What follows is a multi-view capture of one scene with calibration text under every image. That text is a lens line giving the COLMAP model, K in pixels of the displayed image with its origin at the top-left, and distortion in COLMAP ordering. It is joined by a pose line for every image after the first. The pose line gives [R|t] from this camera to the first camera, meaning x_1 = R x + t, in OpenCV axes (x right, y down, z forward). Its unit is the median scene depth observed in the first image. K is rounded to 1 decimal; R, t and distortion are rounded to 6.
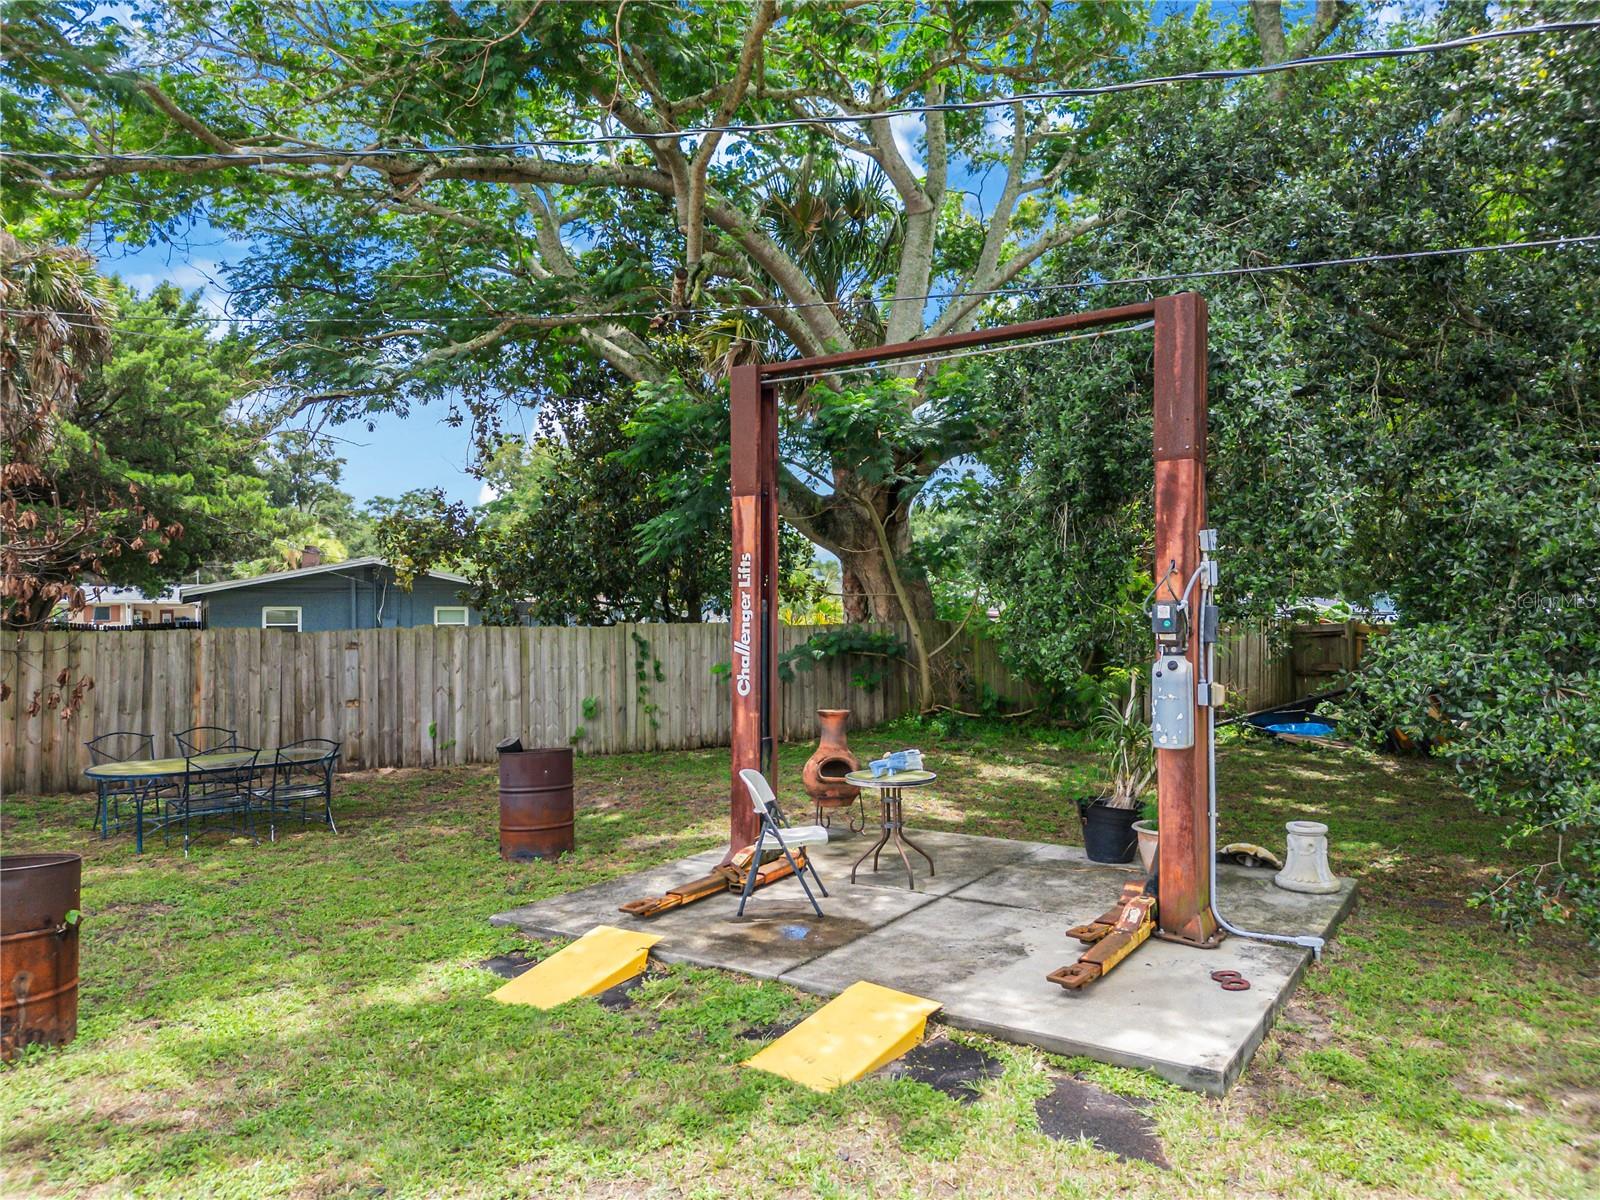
lens RADIAL K [[1121.9, 0, 800.0], [0, 1121.9, 600.0], [0, 0, 1]] dist [0.062652, -0.056524]
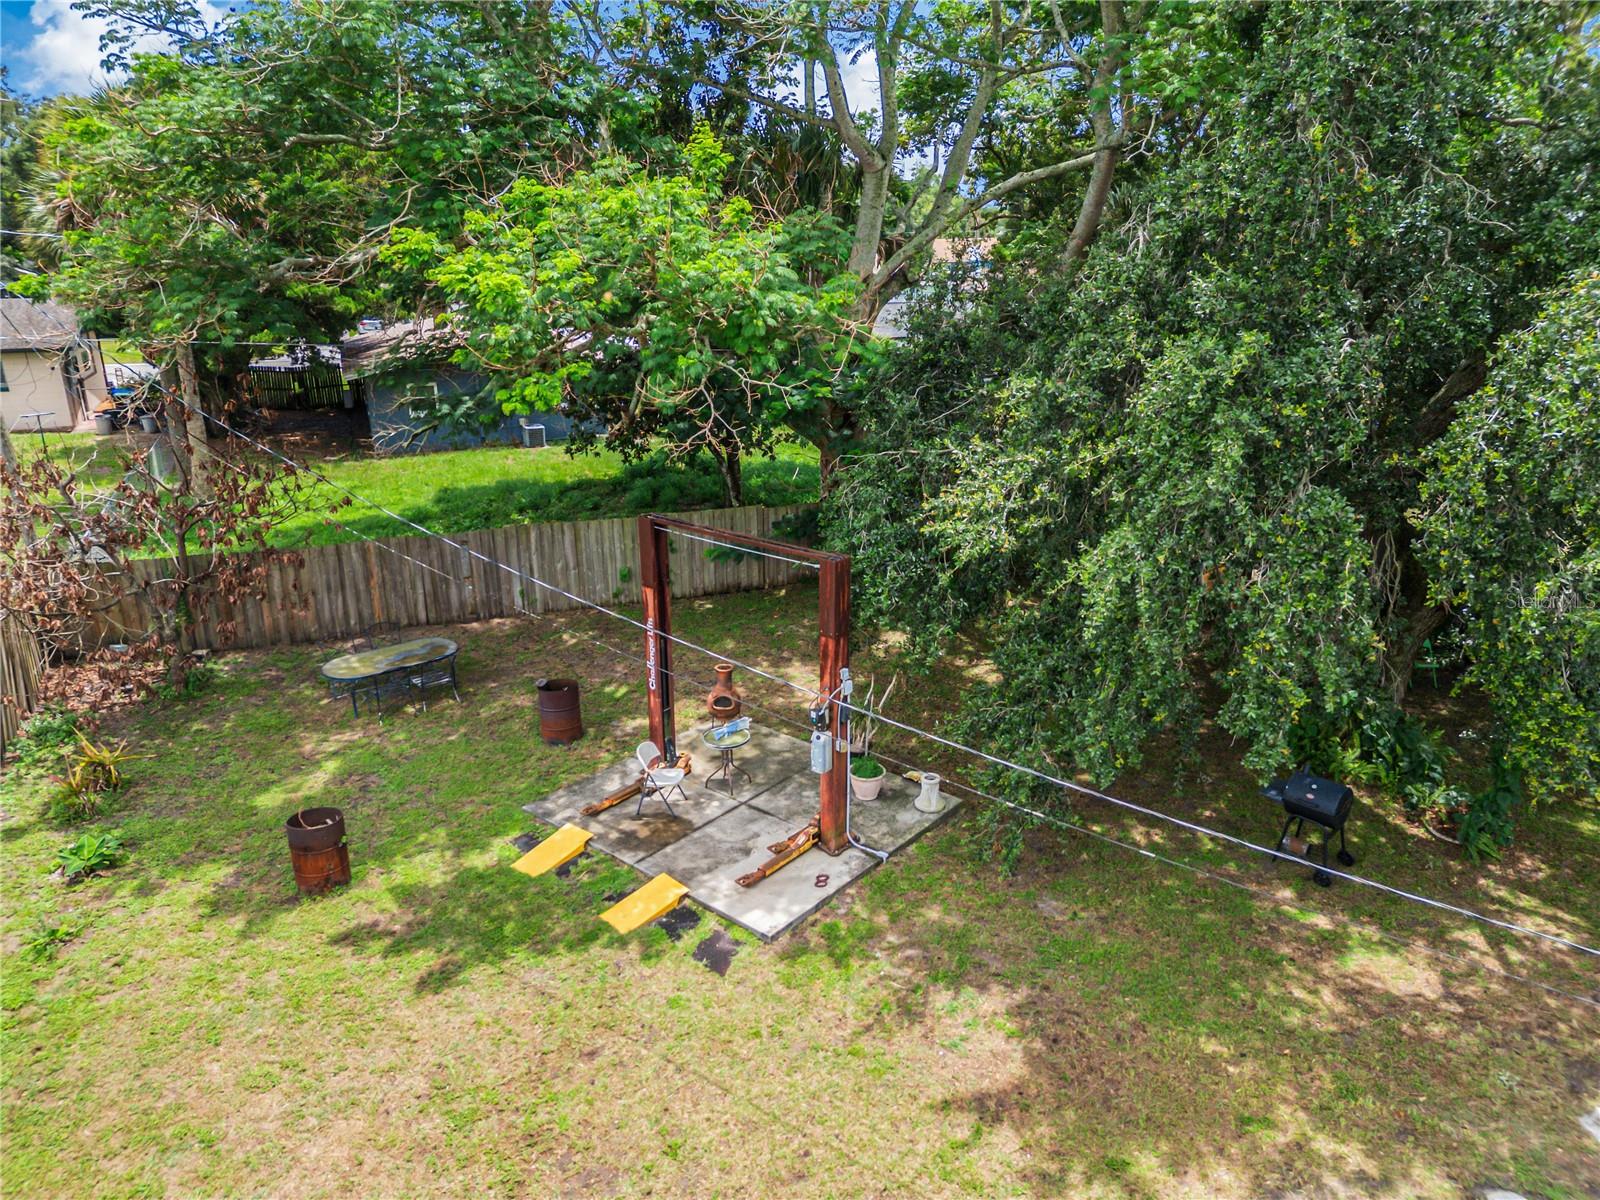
lens RADIAL K [[1121.9, 0, 800.0], [0, 1121.9, 600.0], [0, 0, 1]] dist [0.062652, -0.056524]
pose [[0.991527, 0.030136, -0.126359, 0.611819], [0.014728, 0.940367, 0.339842, -0.983905], [0.129065, -0.338823, 0.931955, -0.947258]]
